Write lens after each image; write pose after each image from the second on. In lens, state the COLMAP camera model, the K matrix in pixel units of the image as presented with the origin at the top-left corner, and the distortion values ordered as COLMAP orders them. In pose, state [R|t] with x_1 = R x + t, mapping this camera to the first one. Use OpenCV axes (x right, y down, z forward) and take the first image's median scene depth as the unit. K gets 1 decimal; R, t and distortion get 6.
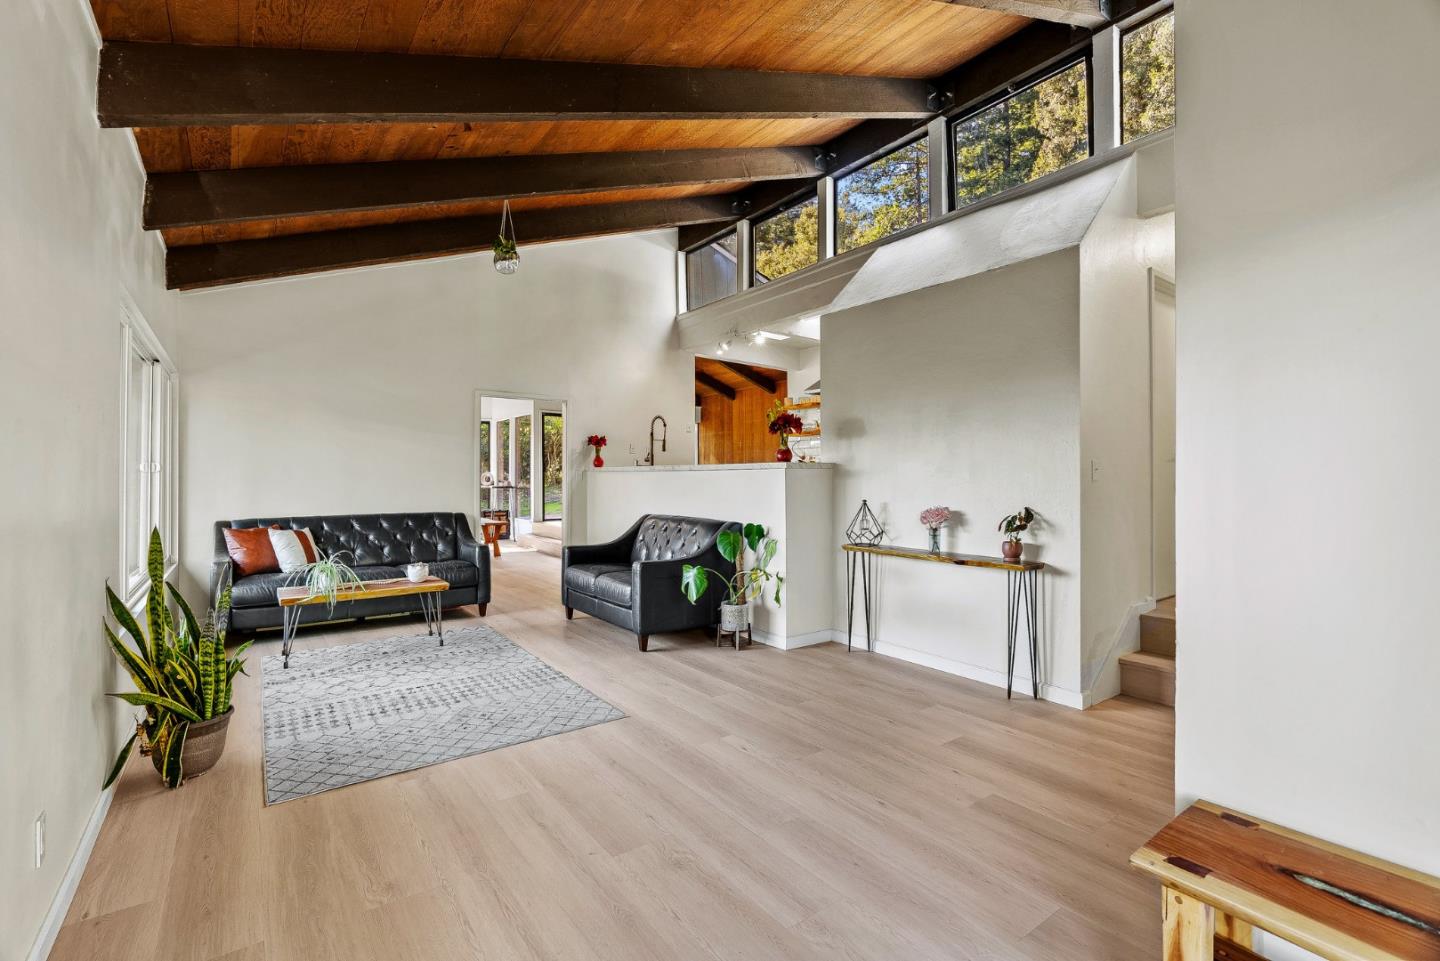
lens RADIAL K [[651.1, 0, 721.1], [0, 651.1, 473.6], [0, 0, 1]] dist [-0.013468, -0.000973]
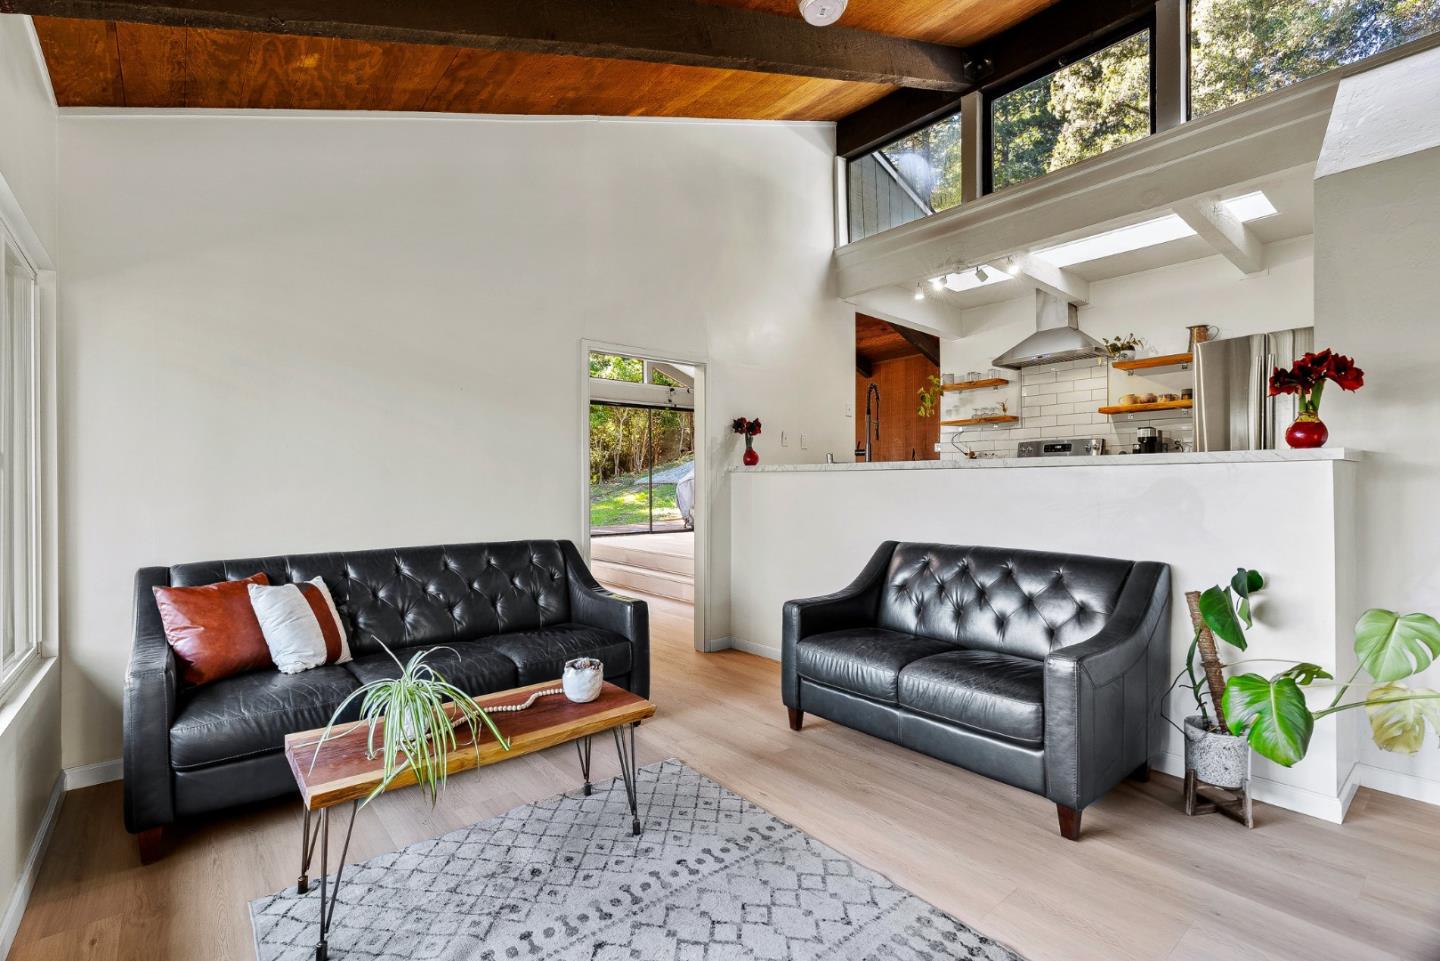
lens RADIAL K [[651.1, 0, 716.6], [0, 651.1, 485.2], [0, 0, 1]] dist [-0.013468, -0.000973]
pose [[0.998532, -0.004164, 0.054009, -0.333409], [0.003637, 0.999945, 0.009863, 0.004223], [-0.054047, -0.009652, 0.998492, 0.440233]]
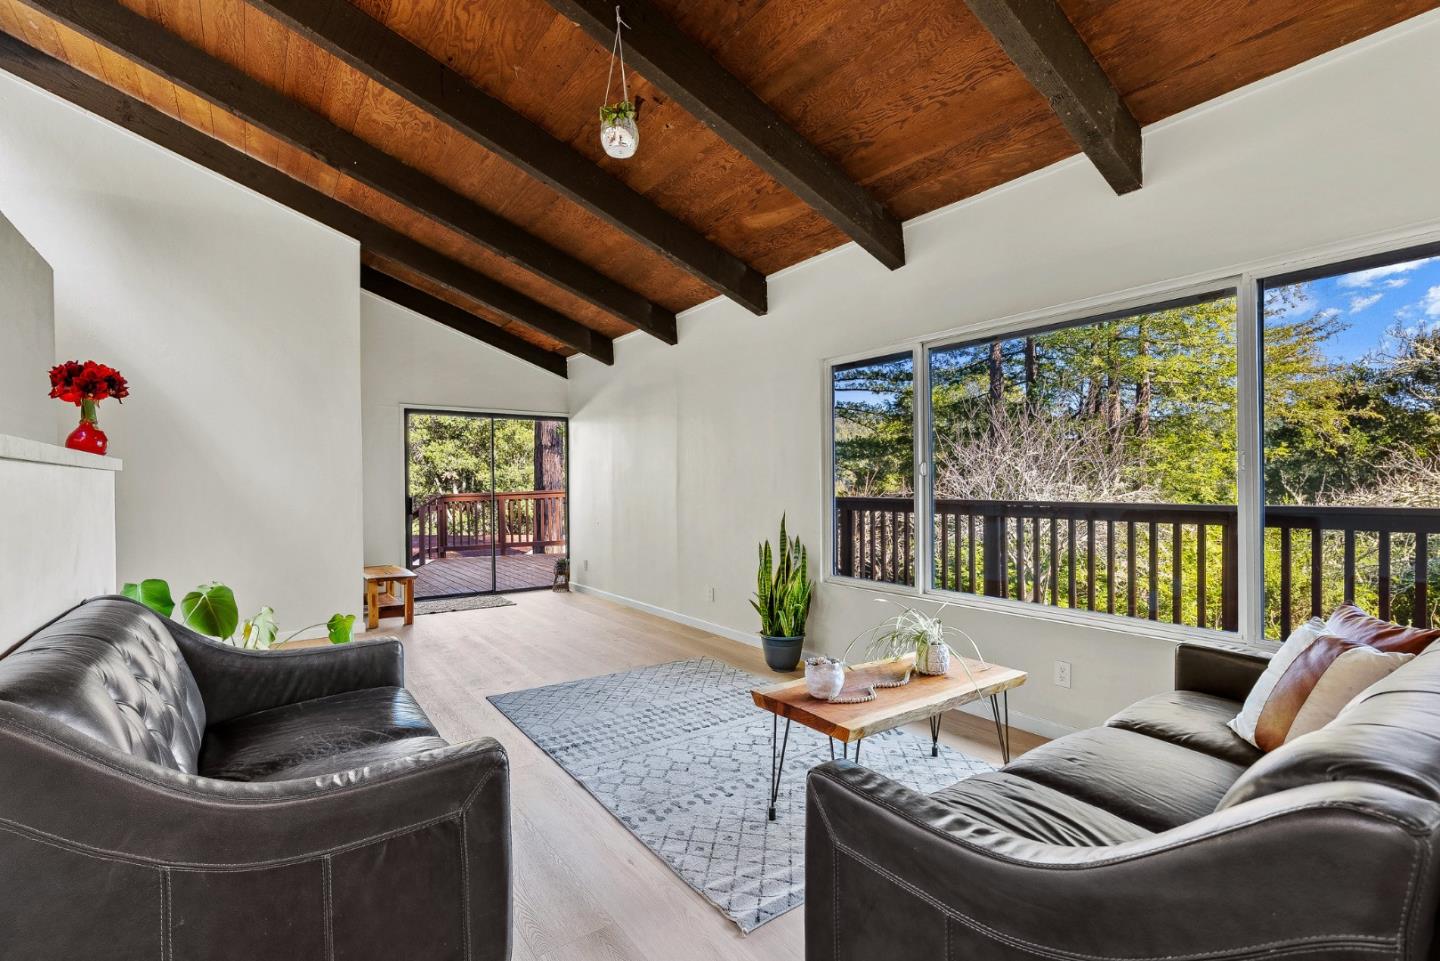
lens RADIAL K [[651.1, 0, 714.3], [0, 651.1, 483.2], [0, 0, 1]] dist [-0.013468, -0.000973]
pose [[-0.999832, 0.005398, 0.017501, -0.332992], [0.005156, 0.999891, -0.013806, 0.012214], [-0.017574, -0.013713, -0.999752, 1.262150]]
